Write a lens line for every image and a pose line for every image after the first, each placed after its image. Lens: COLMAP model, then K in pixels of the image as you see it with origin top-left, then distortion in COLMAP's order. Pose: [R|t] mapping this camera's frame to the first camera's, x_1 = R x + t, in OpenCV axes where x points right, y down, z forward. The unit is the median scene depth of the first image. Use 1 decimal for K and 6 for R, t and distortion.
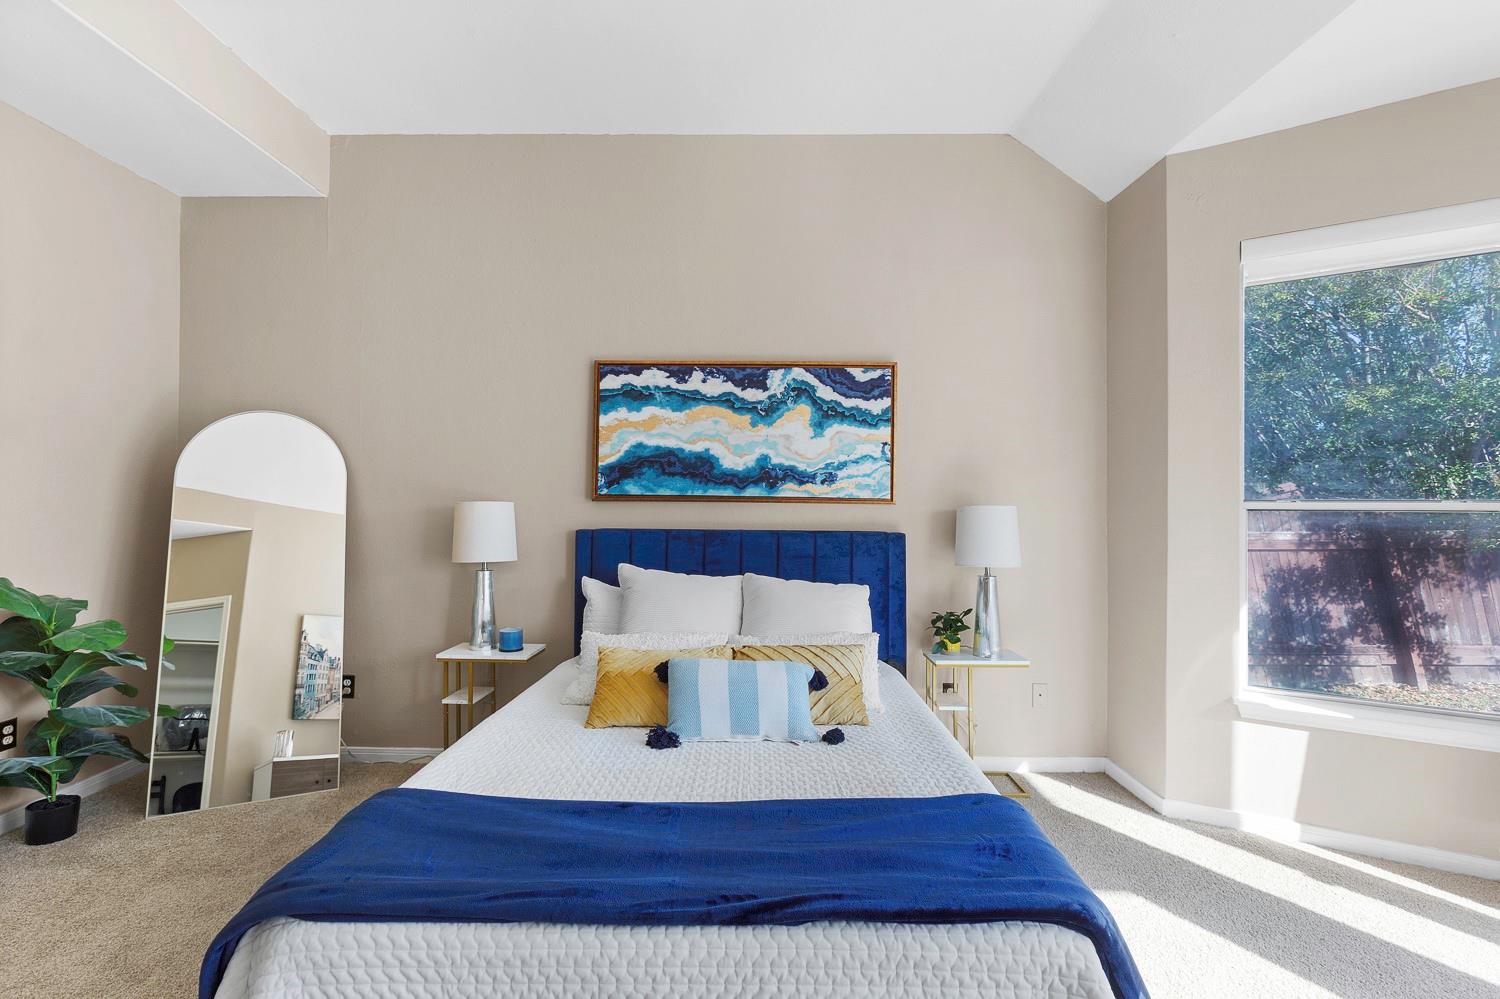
lens RADIAL K [[682.6, 0, 739.2], [0, 682.6, 503.2], [0, 0, 1]] dist [-0.019307, 0.008453]
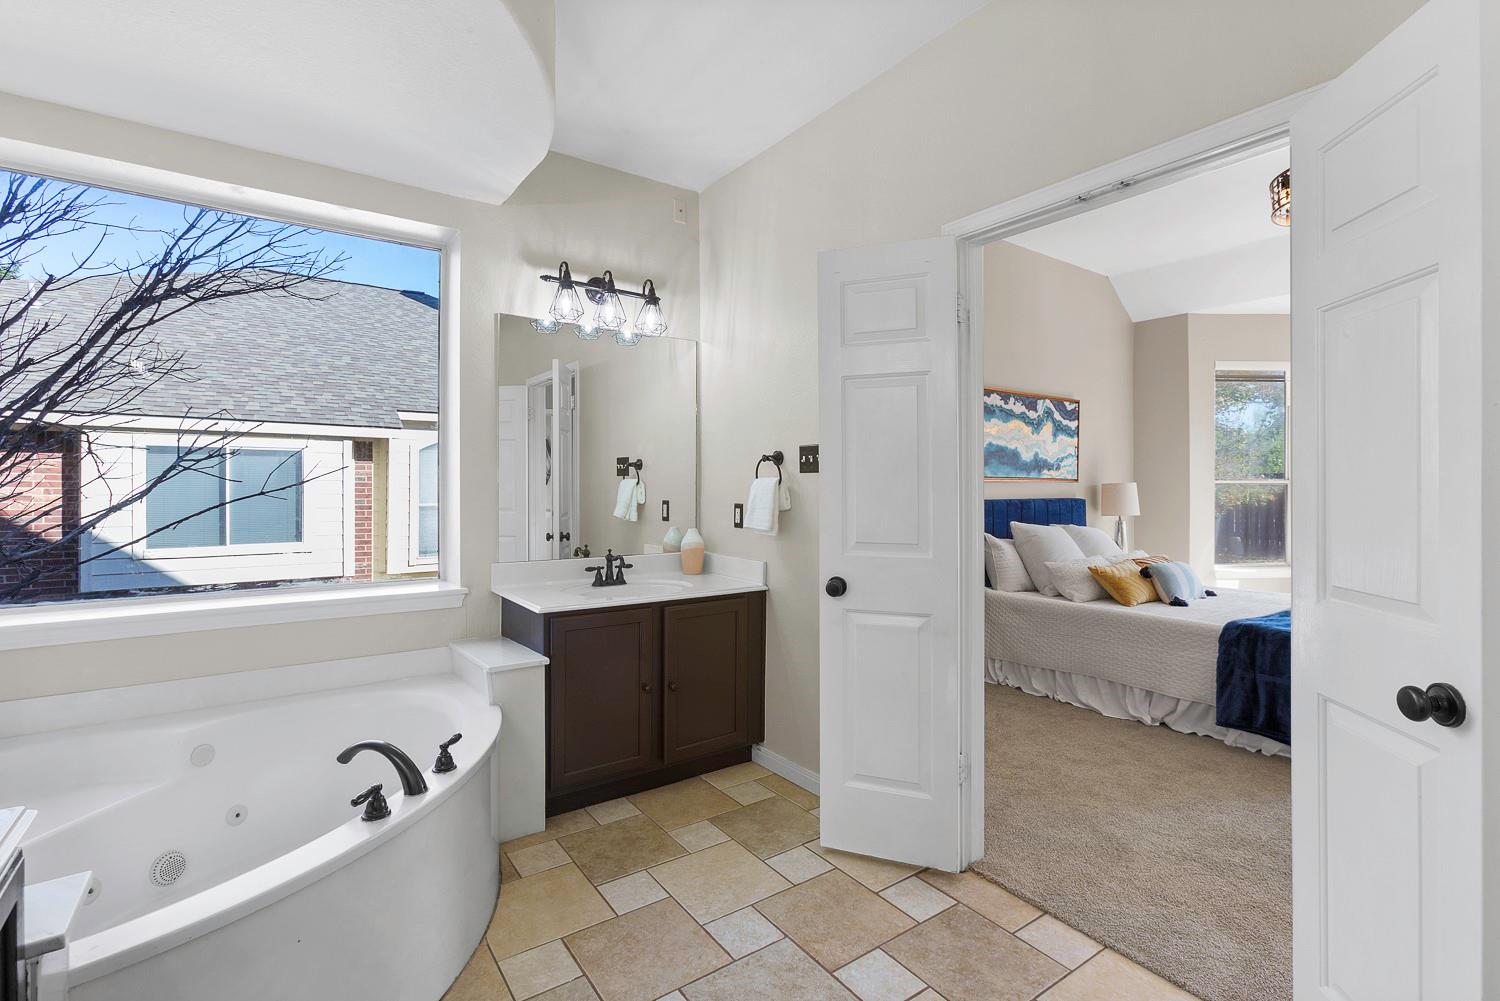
lens RADIAL K [[682.6, 0, 716.4], [0, 682.6, 490.3], [0, 0, 1]] dist [-0.019307, 0.008453]
pose [[0.812822, -0.013074, 0.582365, -1.519792], [0.007525, 0.999900, 0.011944, -0.005308], [-0.582463, -0.005326, 0.812840, 0.131857]]
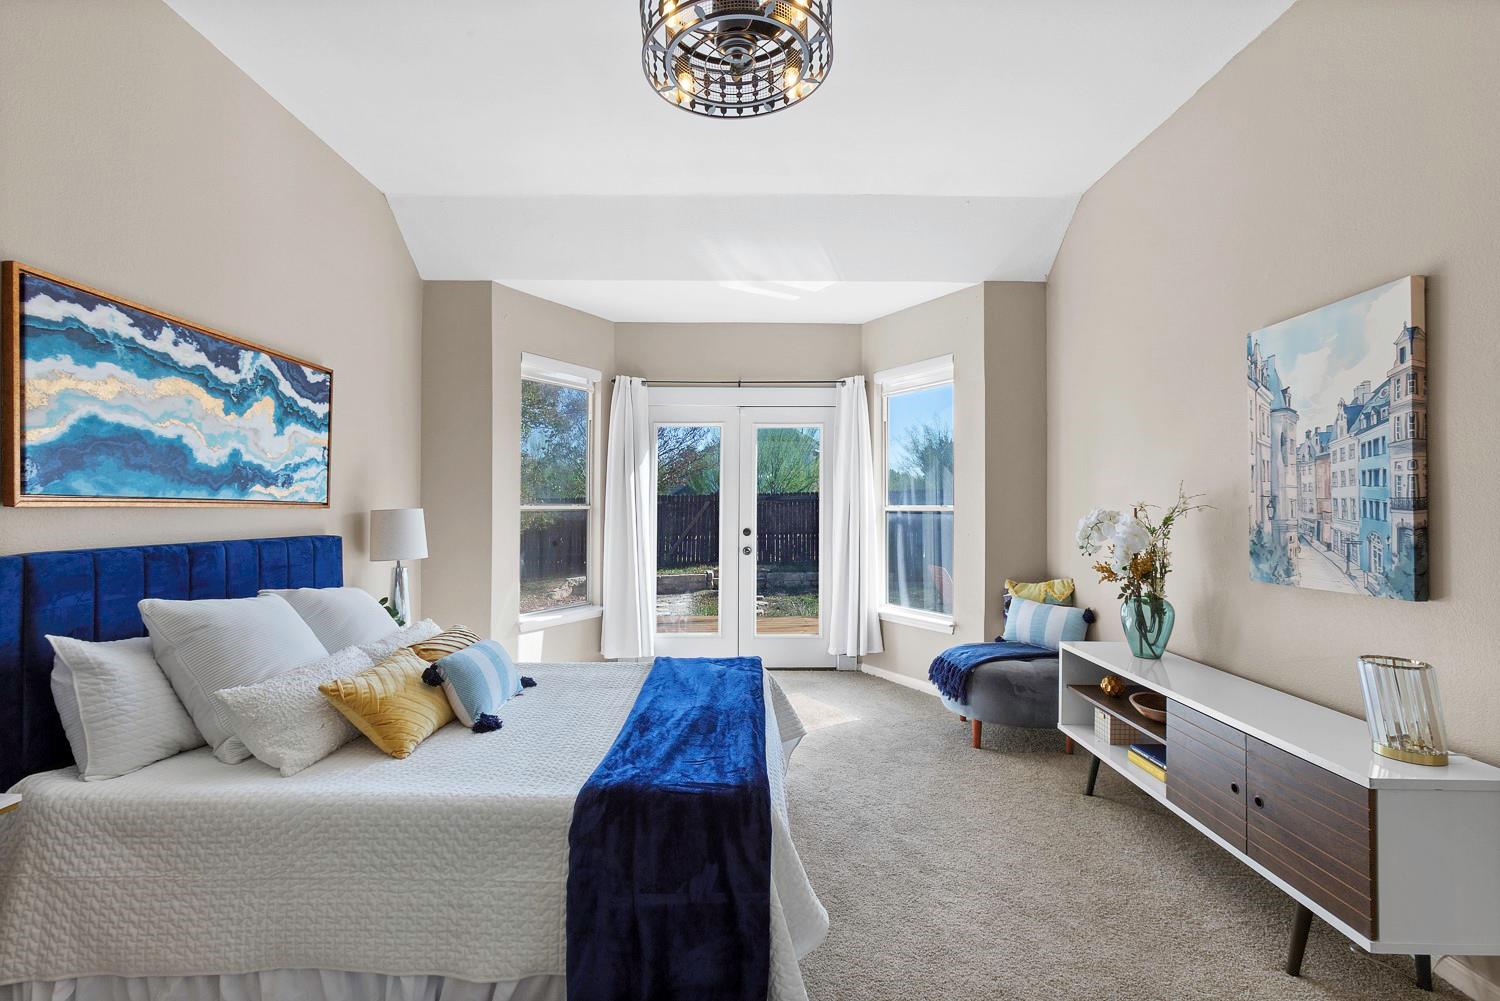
lens RADIAL K [[682.6, 0, 758.0], [0, 682.6, 497.8], [0, 0, 1]] dist [-0.019307, 0.008453]
pose [[-0.048310, 0.007374, 0.998805, -0.816566], [0.000246, 0.999973, -0.007371, -0.006116], [-0.998832, -0.000111, -0.048311, 0.405229]]
